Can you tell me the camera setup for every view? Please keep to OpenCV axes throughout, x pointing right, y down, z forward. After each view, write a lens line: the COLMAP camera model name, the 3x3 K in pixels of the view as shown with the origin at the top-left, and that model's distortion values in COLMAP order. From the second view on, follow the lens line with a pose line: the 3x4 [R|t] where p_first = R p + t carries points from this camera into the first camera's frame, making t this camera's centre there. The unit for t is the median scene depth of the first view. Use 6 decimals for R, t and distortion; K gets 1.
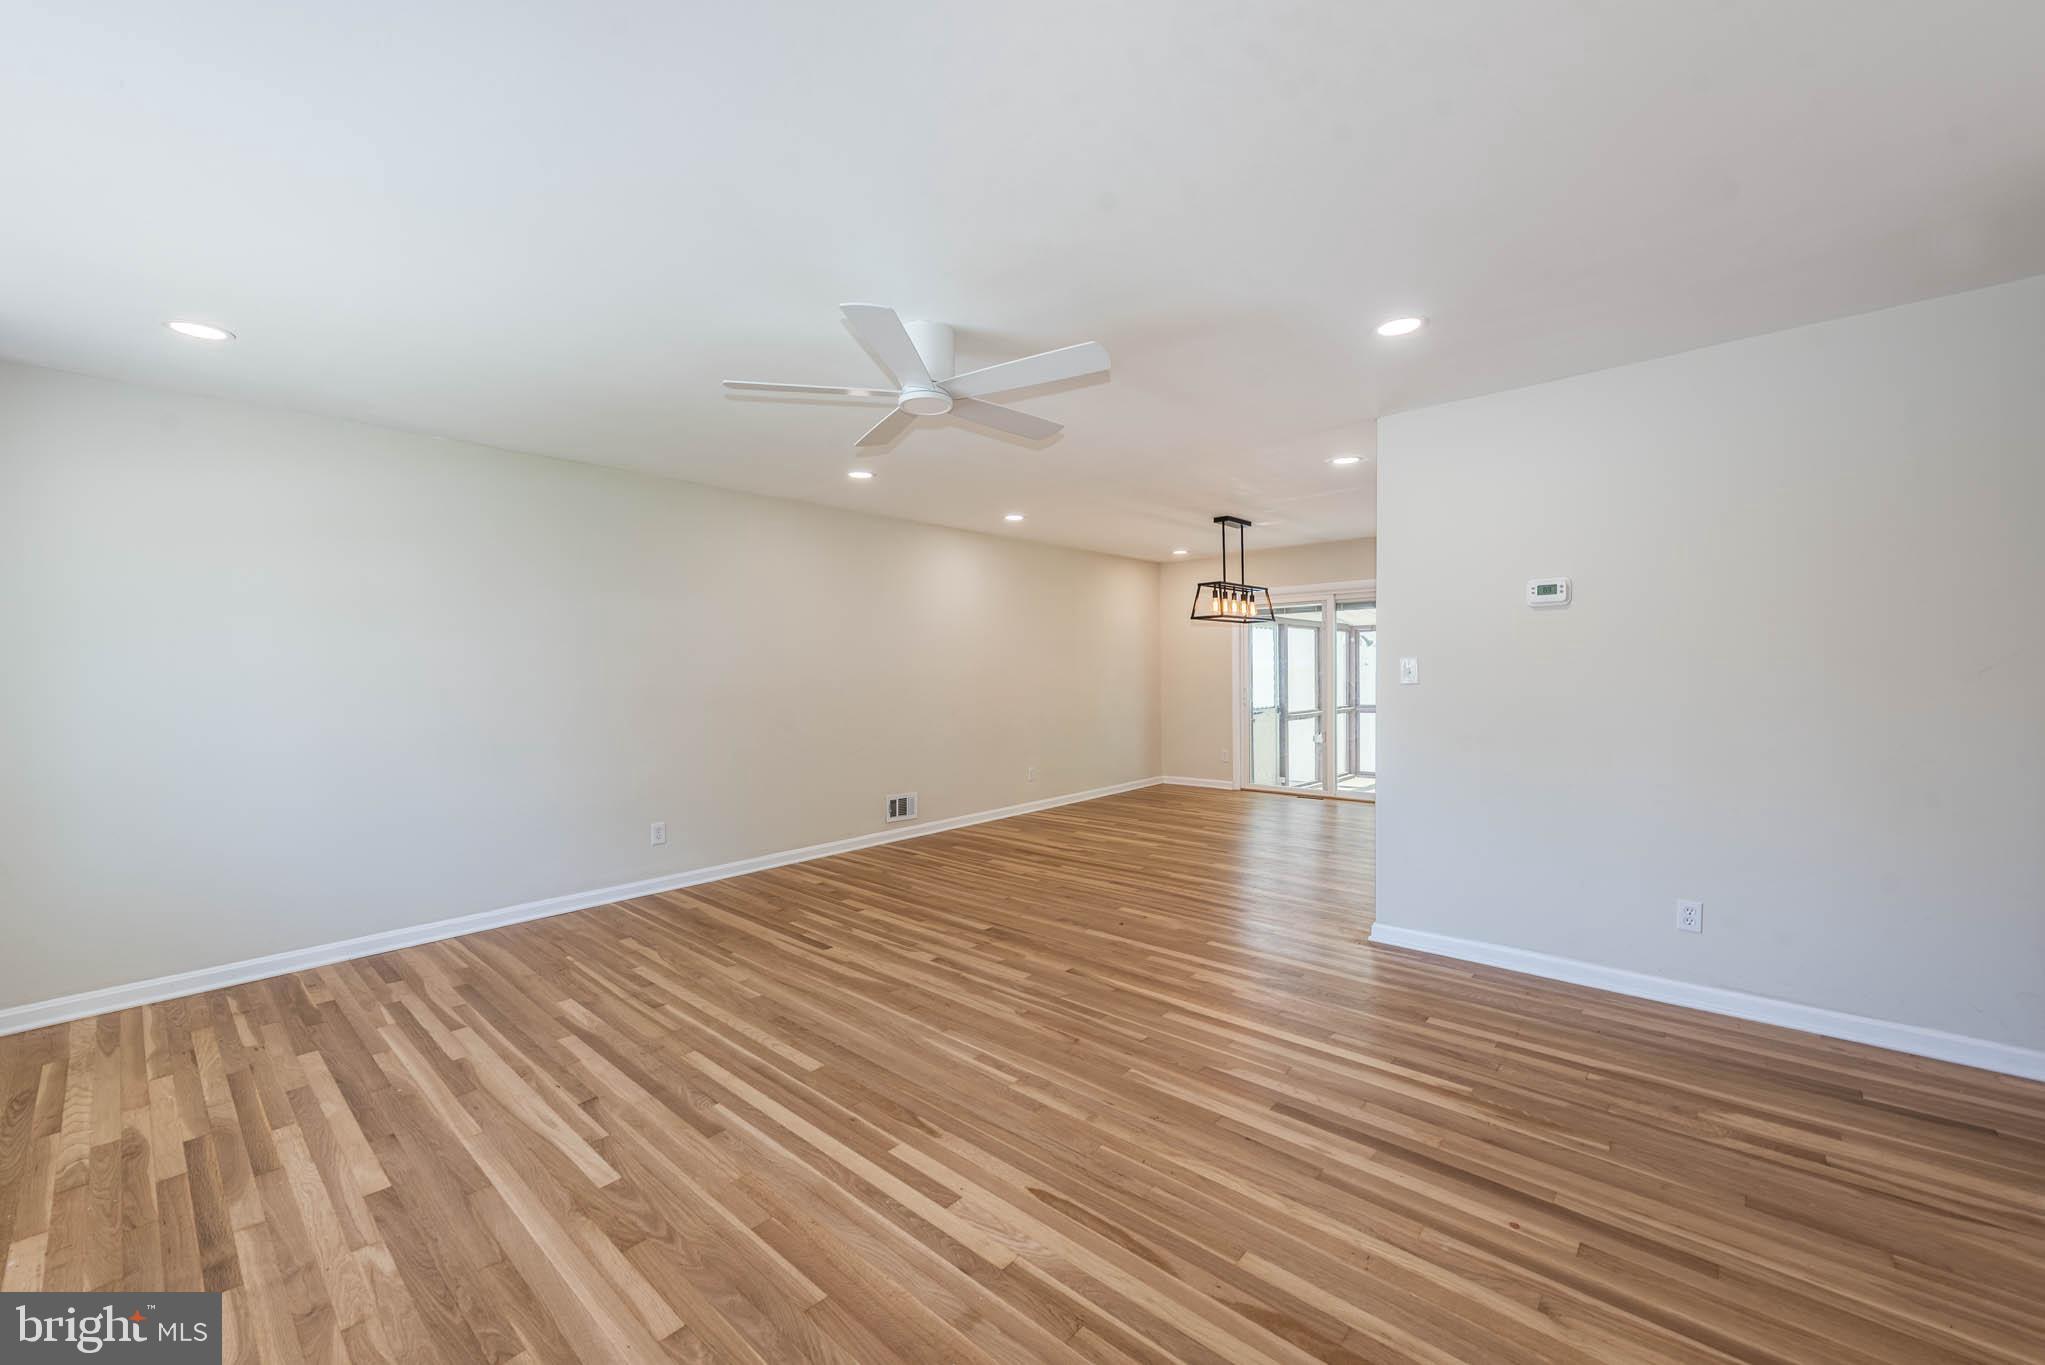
lens RADIAL K [[825.2, 0, 997.0], [0, 825.2, 684.9], [0, 0, 1]] dist [0.013114, -0.003941]
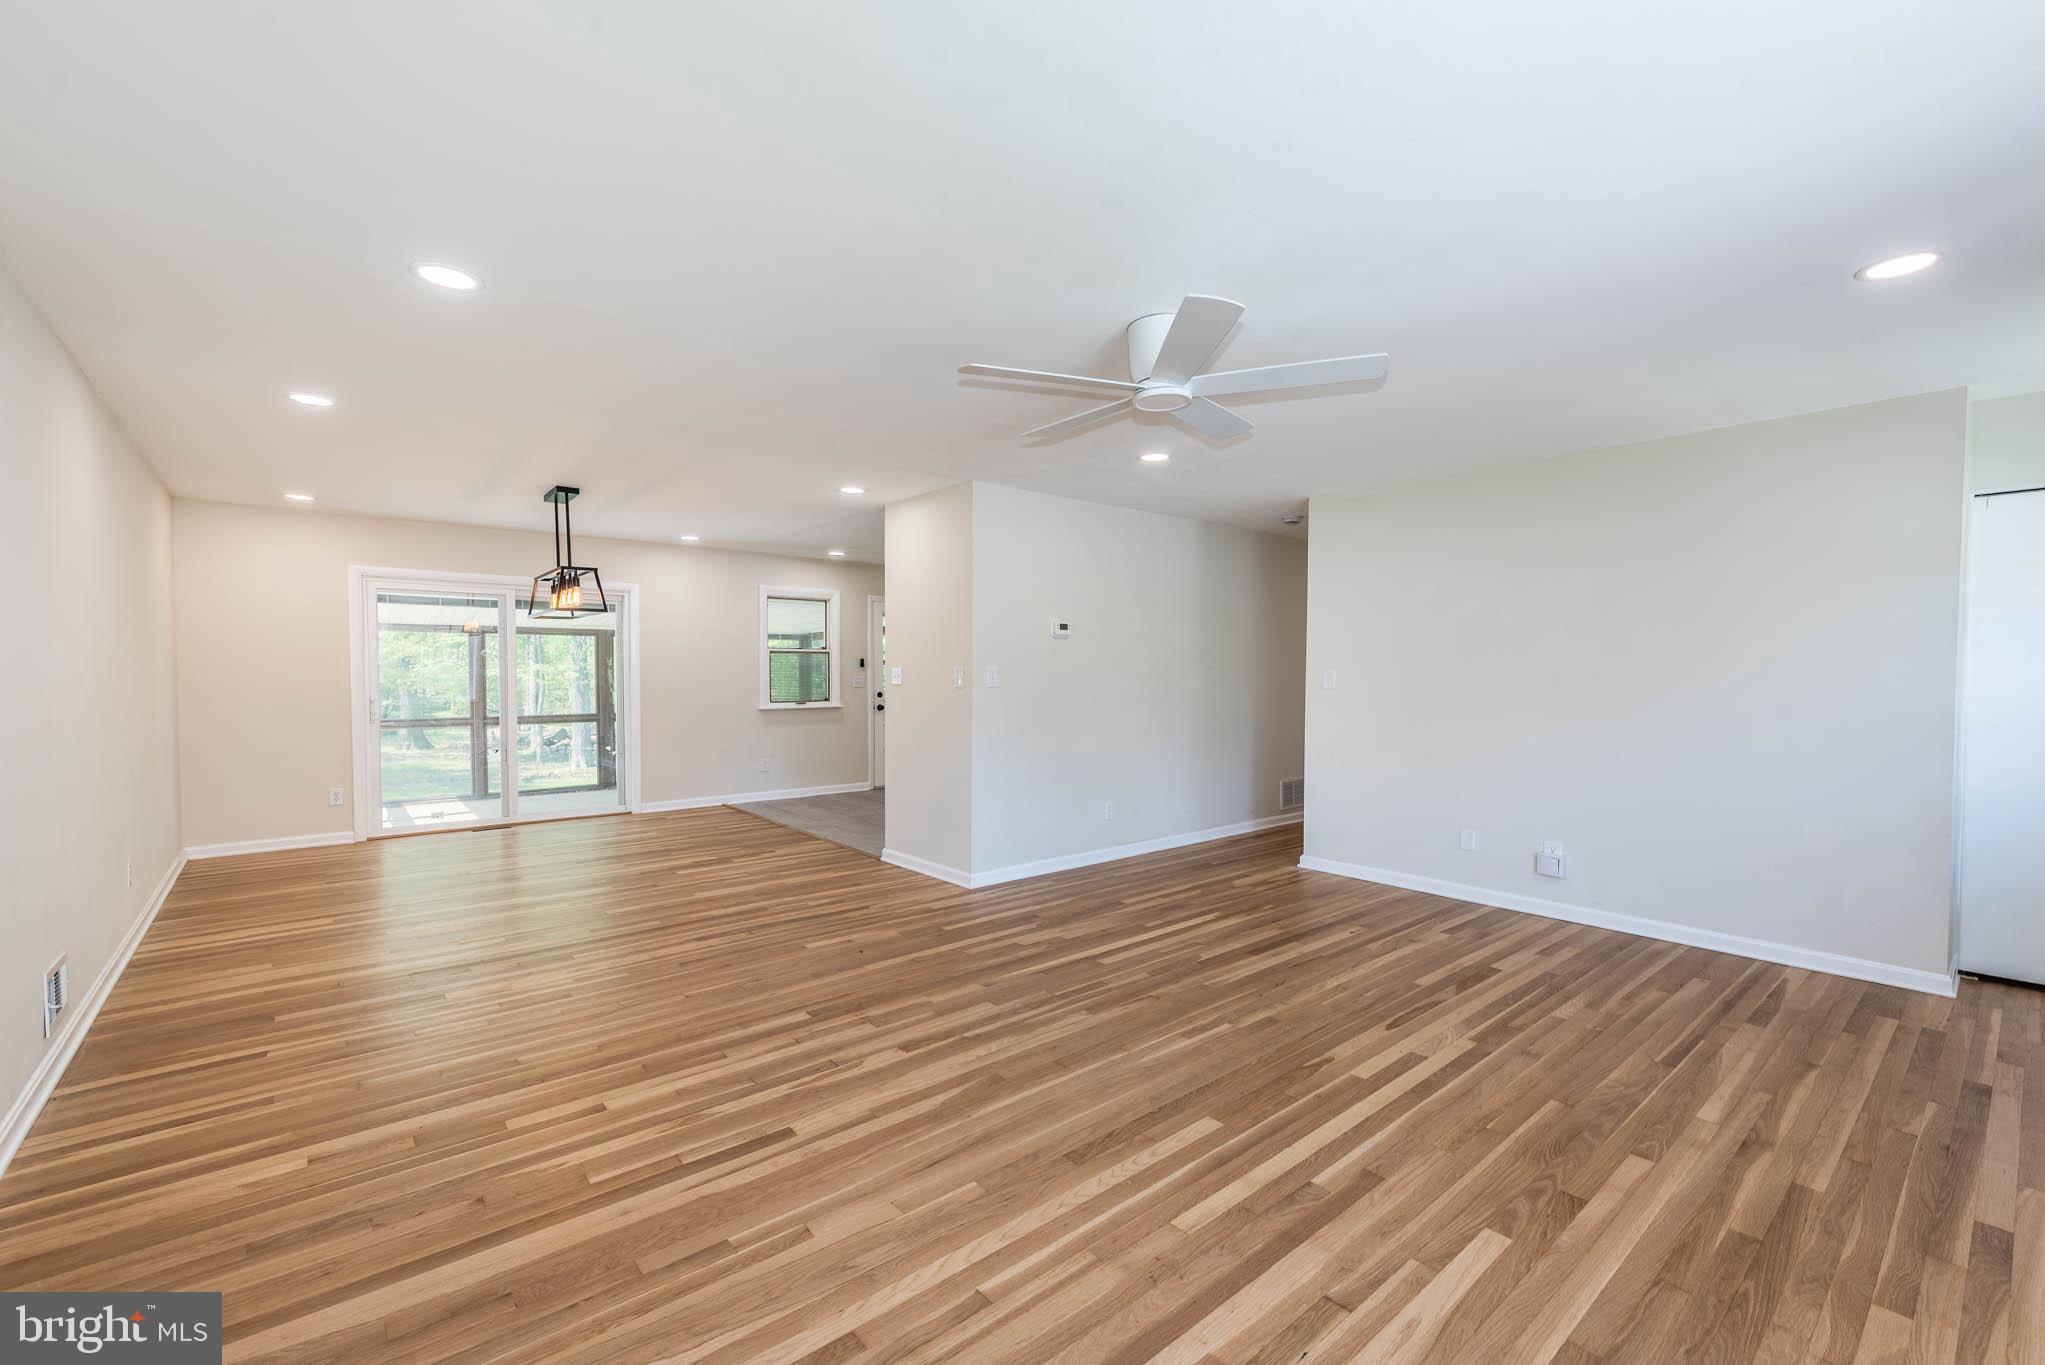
lens RADIAL K [[825.2, 0, 997.0], [0, 825.2, 684.9], [0, 0, 1]] dist [0.013114, -0.003941]
pose [[0.146527, -0.005291, 0.989193, -0.928455], [0.017353, 0.999846, 0.002778, -0.008211], [-0.989054, 0.016759, 0.146596, 0.901224]]
